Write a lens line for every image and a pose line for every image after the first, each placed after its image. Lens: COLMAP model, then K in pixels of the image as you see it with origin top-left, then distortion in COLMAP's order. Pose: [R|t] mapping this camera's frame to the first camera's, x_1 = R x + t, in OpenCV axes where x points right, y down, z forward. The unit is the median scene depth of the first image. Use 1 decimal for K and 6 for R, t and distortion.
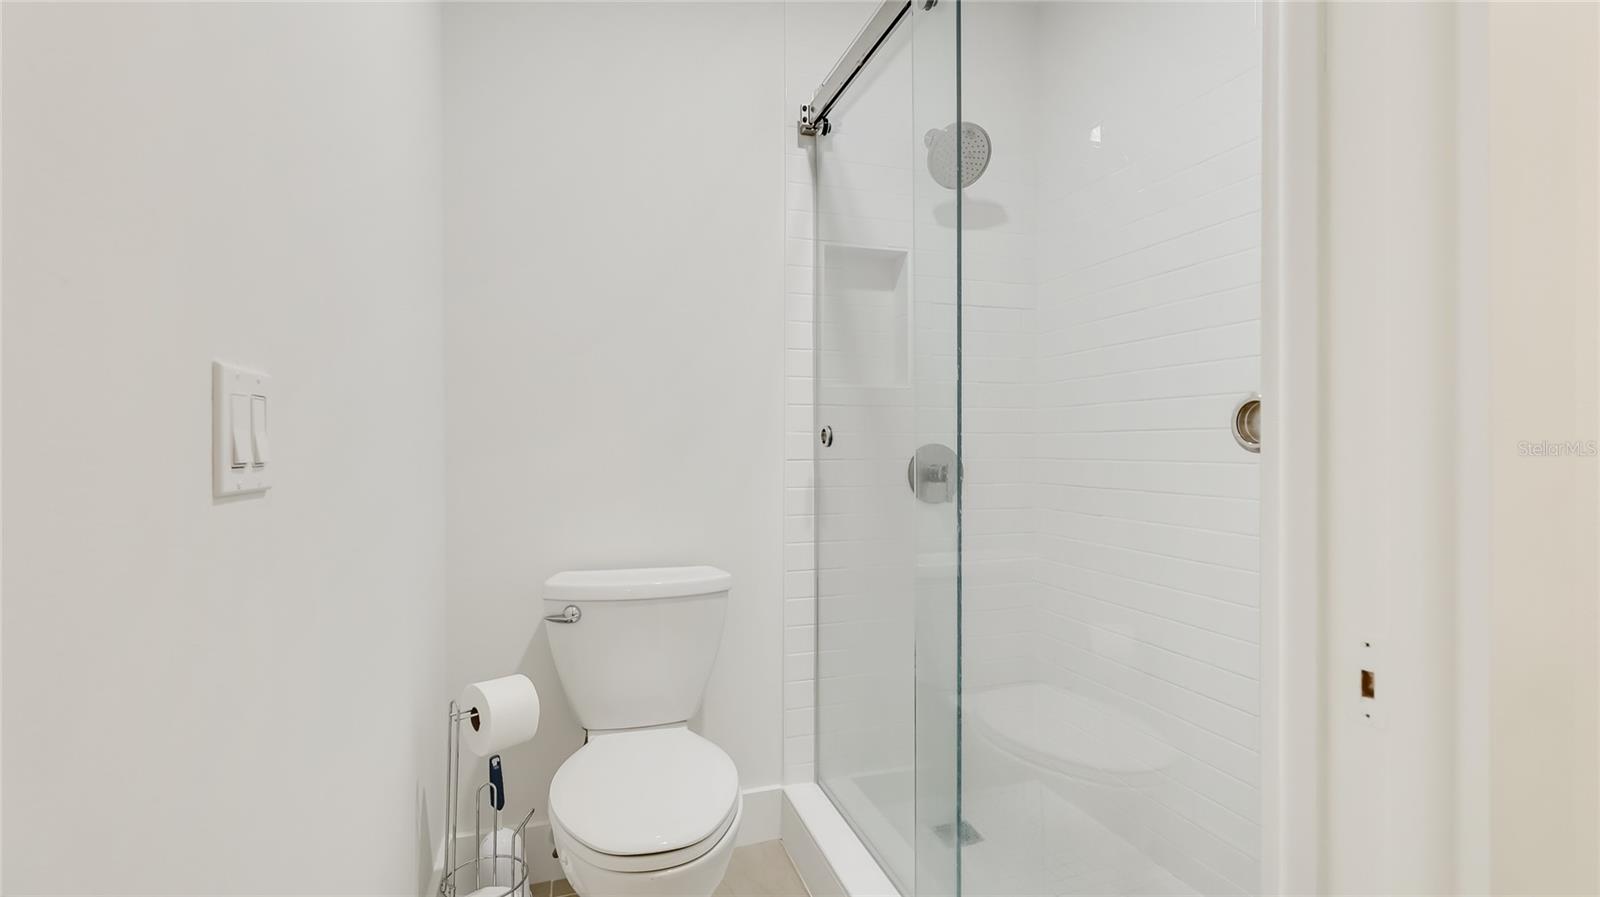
lens RADIAL K [[753.8, 0, 803.0], [0, 753.8, 448.4], [0, 0, 1]] dist [0.000054, 0.000759]
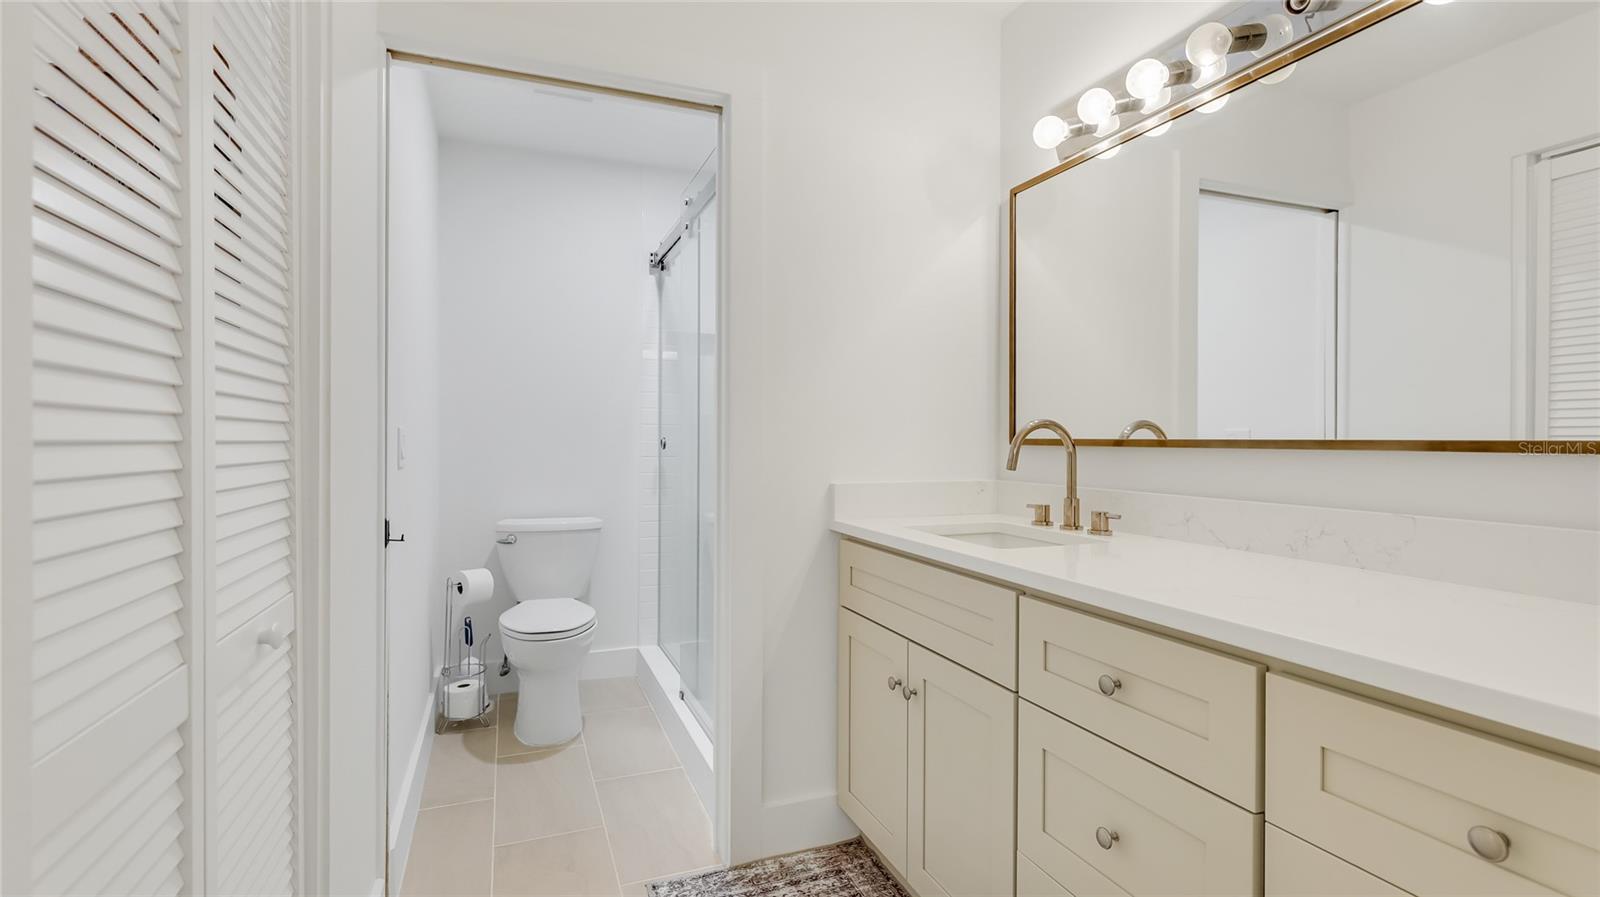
lens RADIAL K [[753.8, 0, 803.0], [0, 753.8, 448.4], [0, 0, 1]] dist [0.000054, 0.000759]
pose [[0.998261, 0.012164, 0.057679, 0.255434], [-0.012654, 0.999887, 0.008141, -0.021762], [-0.057573, -0.008857, 0.998302, -0.762114]]
